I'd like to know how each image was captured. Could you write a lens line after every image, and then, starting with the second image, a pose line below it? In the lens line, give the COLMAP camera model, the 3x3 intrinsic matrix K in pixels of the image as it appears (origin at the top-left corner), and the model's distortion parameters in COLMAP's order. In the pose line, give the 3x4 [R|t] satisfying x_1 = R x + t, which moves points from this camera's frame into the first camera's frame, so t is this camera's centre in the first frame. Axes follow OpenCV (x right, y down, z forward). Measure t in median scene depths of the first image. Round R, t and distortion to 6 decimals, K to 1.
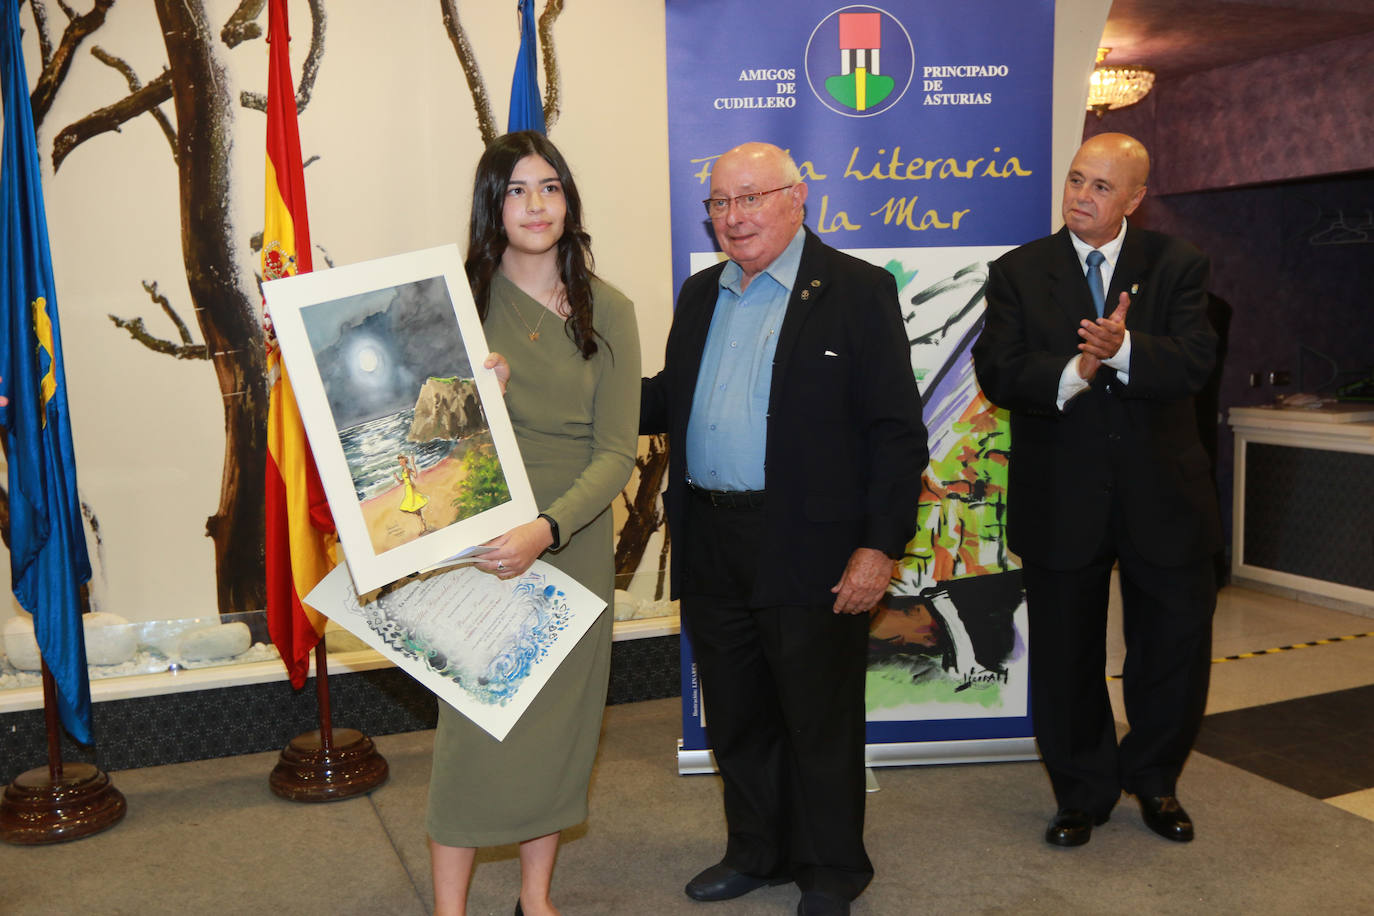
lens RADIAL K [[1372.2, 0, 686.6], [0, 1372.2, 454.3], [0, 0, 1]] dist [-0.066393, 0.058791]
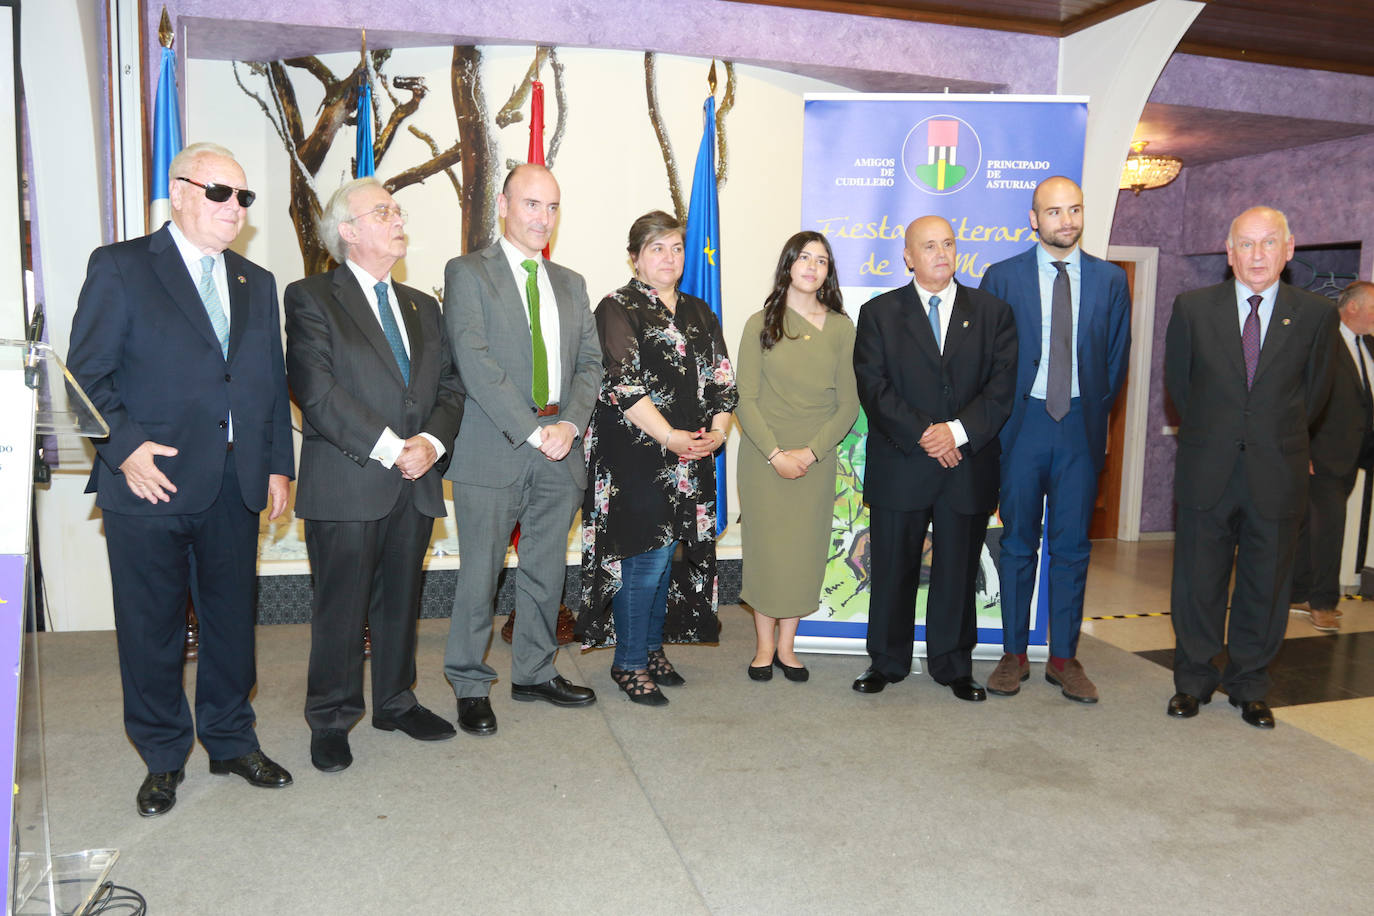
lens RADIAL K [[1091.2, 0, 680.5], [0, 1091.2, 463.7], [0, 0, 1]] dist [-0.087215, 0.050611]
pose [[0.991096, 0.062119, -0.117768, 0.010103], [-0.059132, 0.997838, 0.028694, 0.012403], [0.119296, -0.021475, 0.992626, -0.133495]]
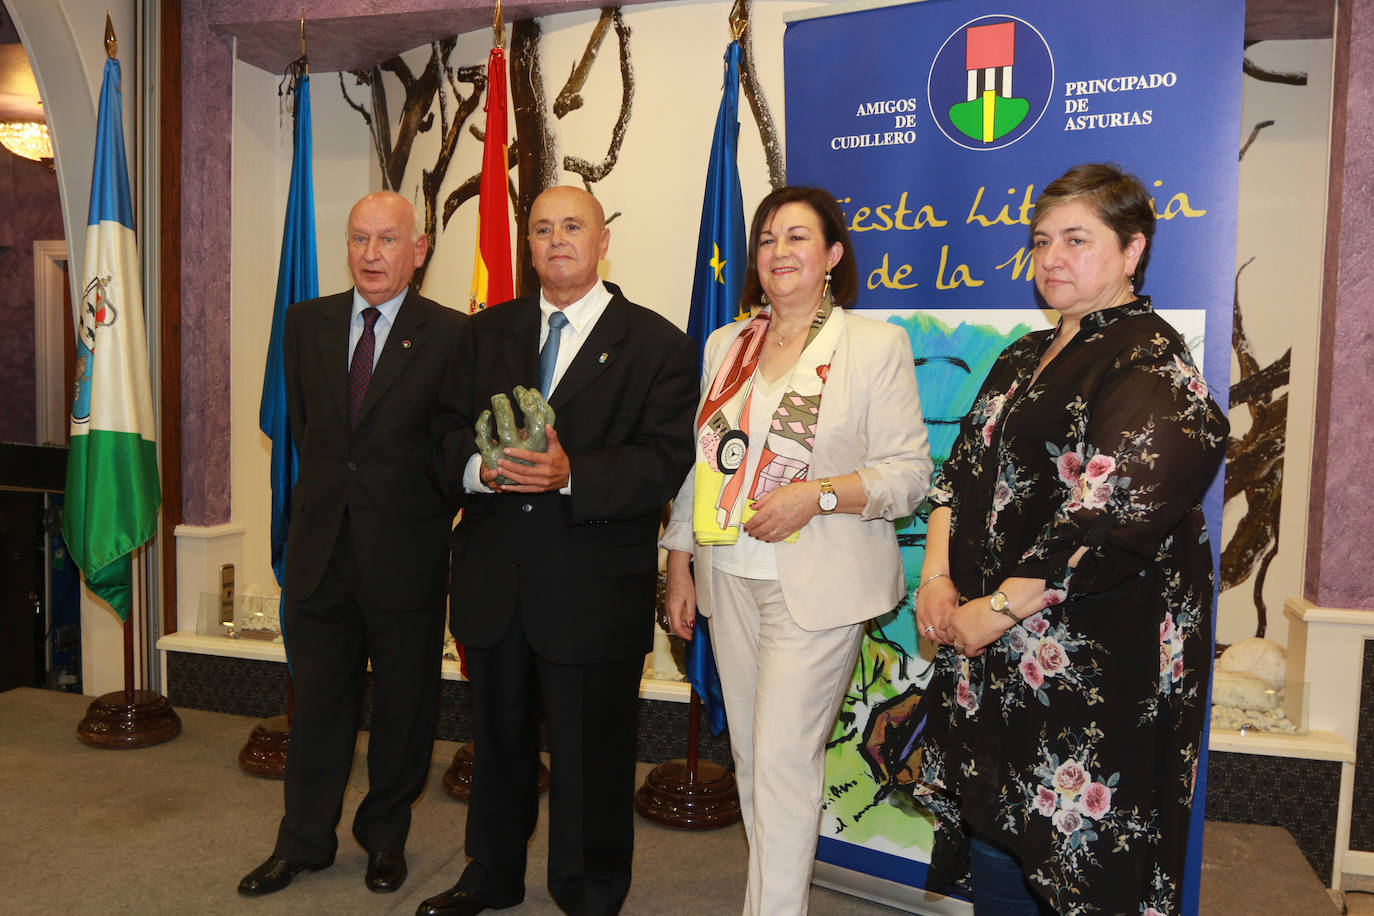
lens RADIAL K [[1233.1, 0, 683.1], [0, 1233.1, 459.6], [0, 0, 1]] dist [-0.069156, 0.025964]
pose [[0.796080, 0.094624, -0.597748, 0.411925], [-0.108494, 0.994014, 0.012861, -0.046877], [0.595387, 0.054614, 0.801581, 0.286578]]
